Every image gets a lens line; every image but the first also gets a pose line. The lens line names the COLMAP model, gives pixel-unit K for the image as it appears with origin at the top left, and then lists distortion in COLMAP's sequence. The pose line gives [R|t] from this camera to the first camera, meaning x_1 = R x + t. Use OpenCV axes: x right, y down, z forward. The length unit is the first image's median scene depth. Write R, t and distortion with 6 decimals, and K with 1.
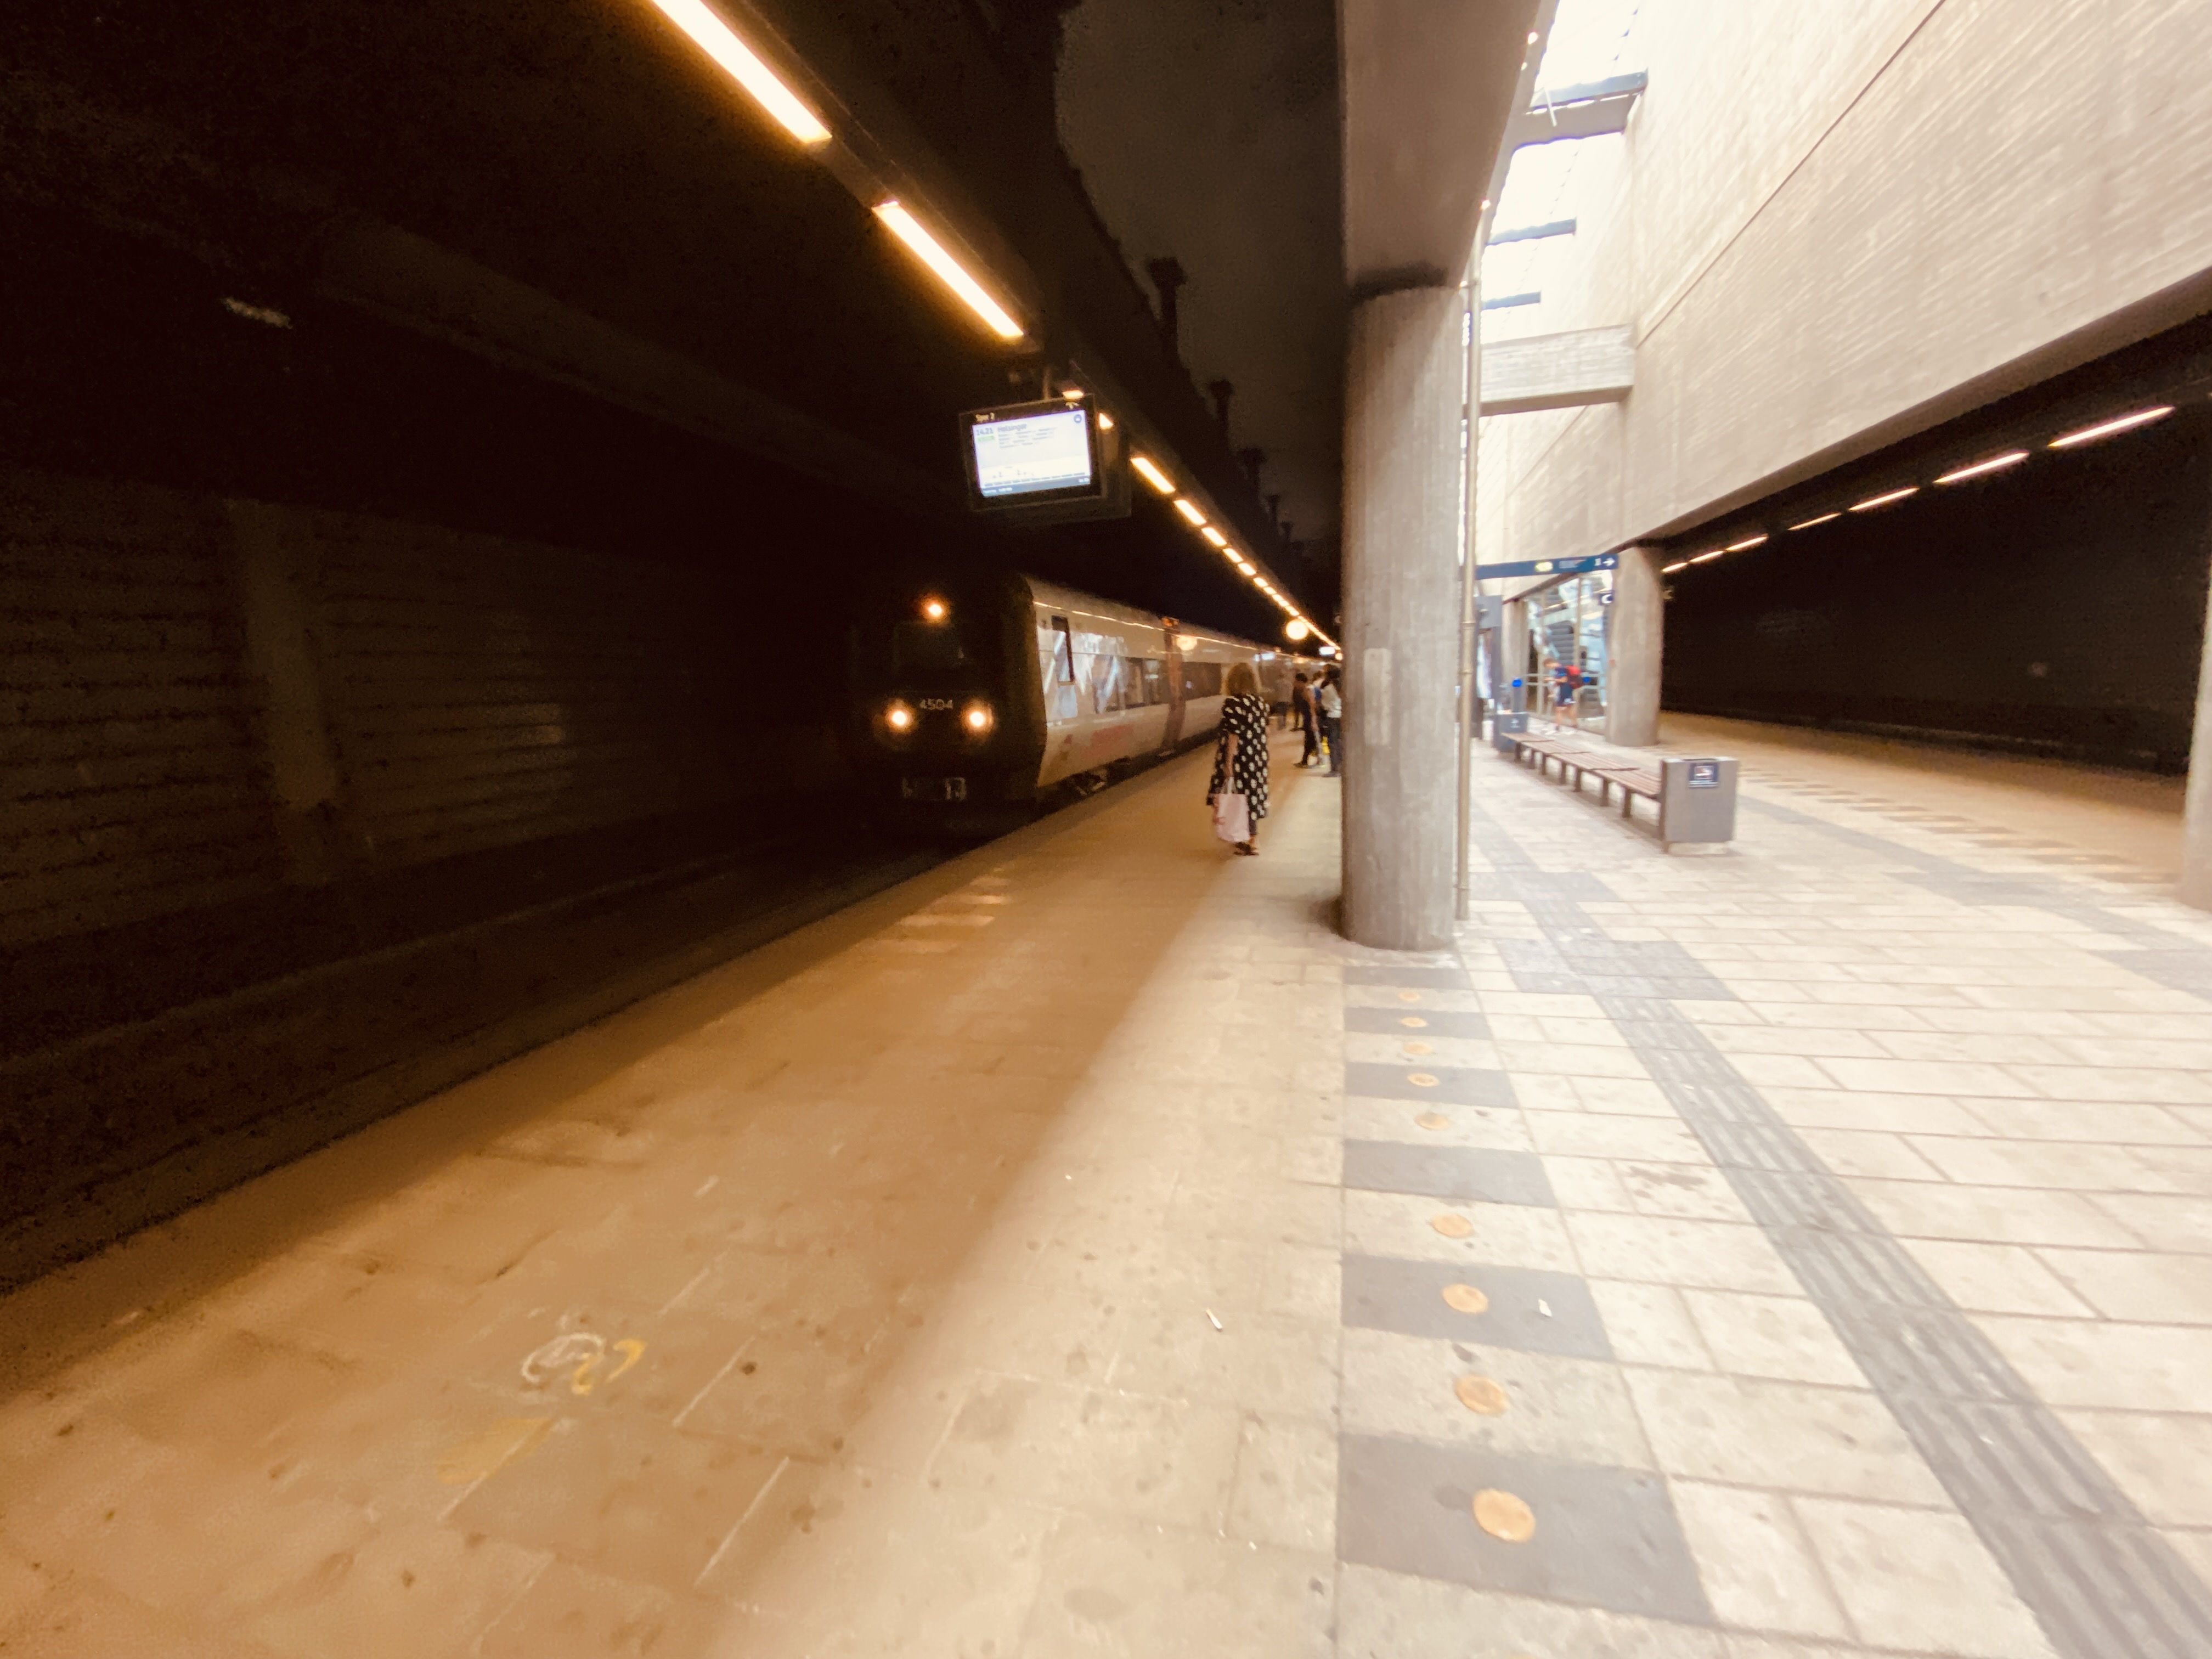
lens RADIAL K [[905.6, 0, 1106.0], [0, 905.6, 829.5], [0, 0, 1]] dist [0.012139, -0.015798]
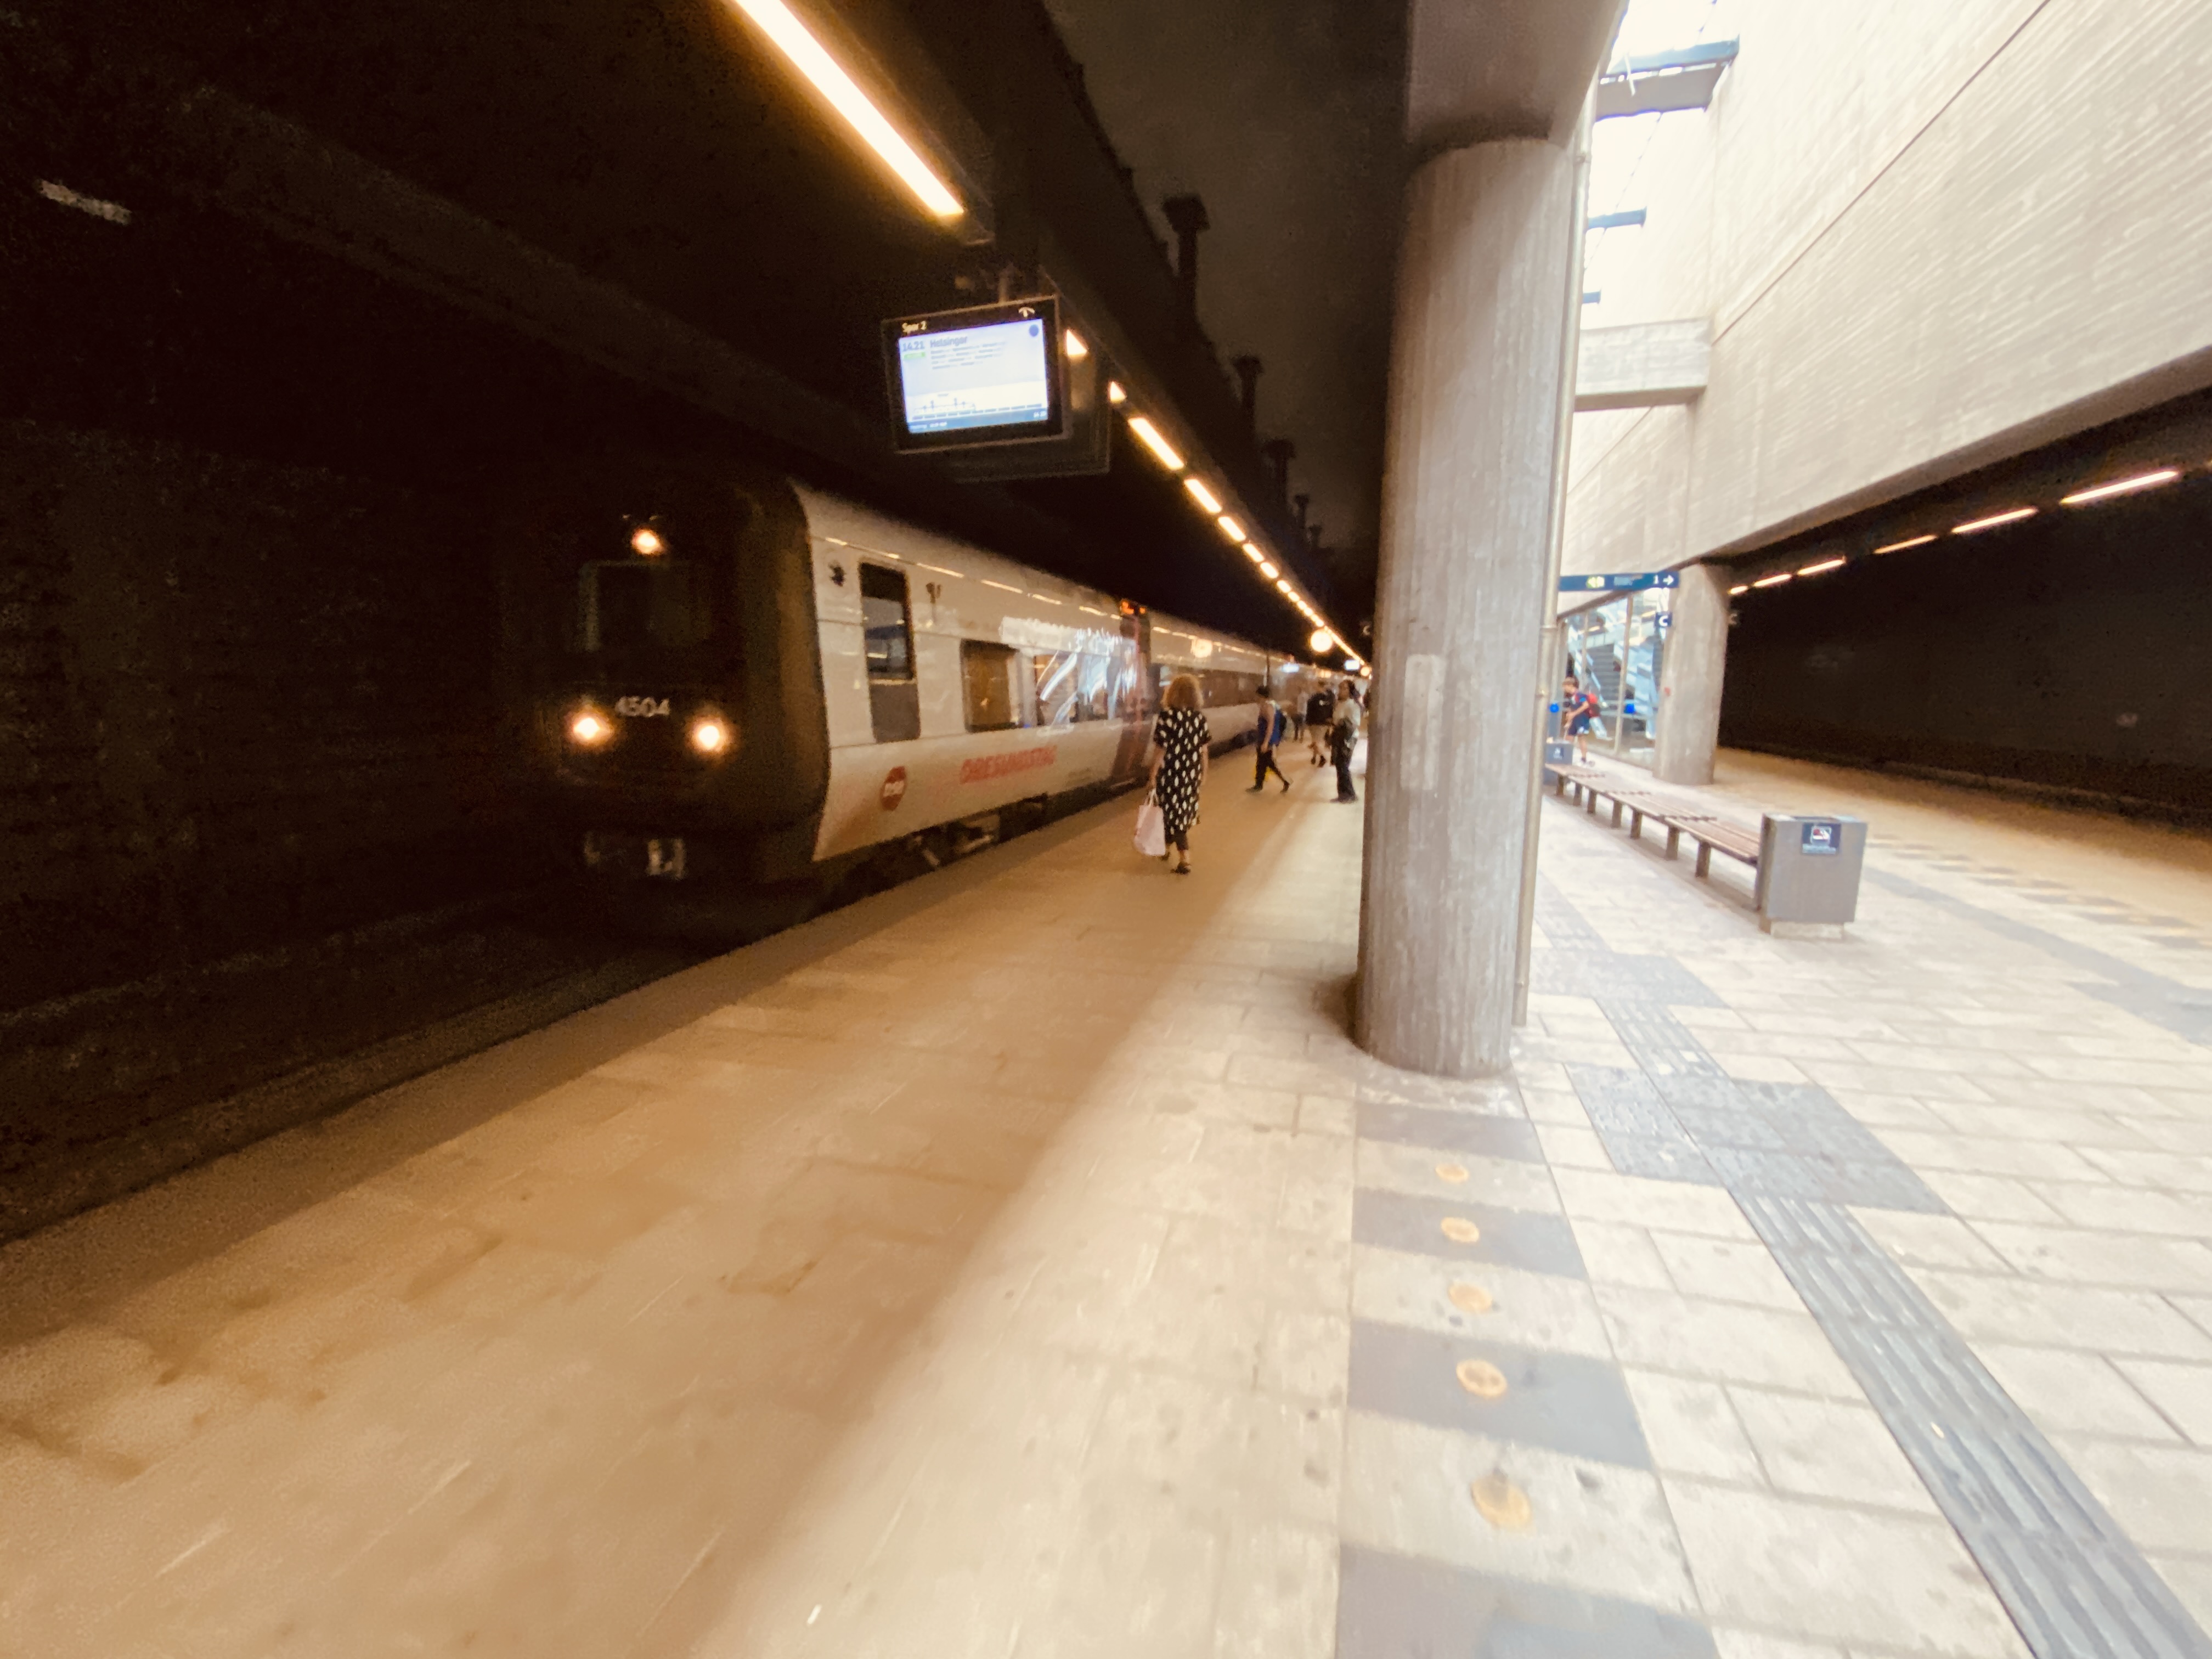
lens RADIAL K [[894.0, 0, 1107.8], [0, 894.0, 838.0], [0, 0, 1]] dist [0.000301, -0.010279]
pose [[0.998642, 0.048867, -0.018047, 0.047163], [-0.048747, 0.998787, 0.007015, -0.033001], [0.018368, -0.006126, 0.999813, 0.197457]]
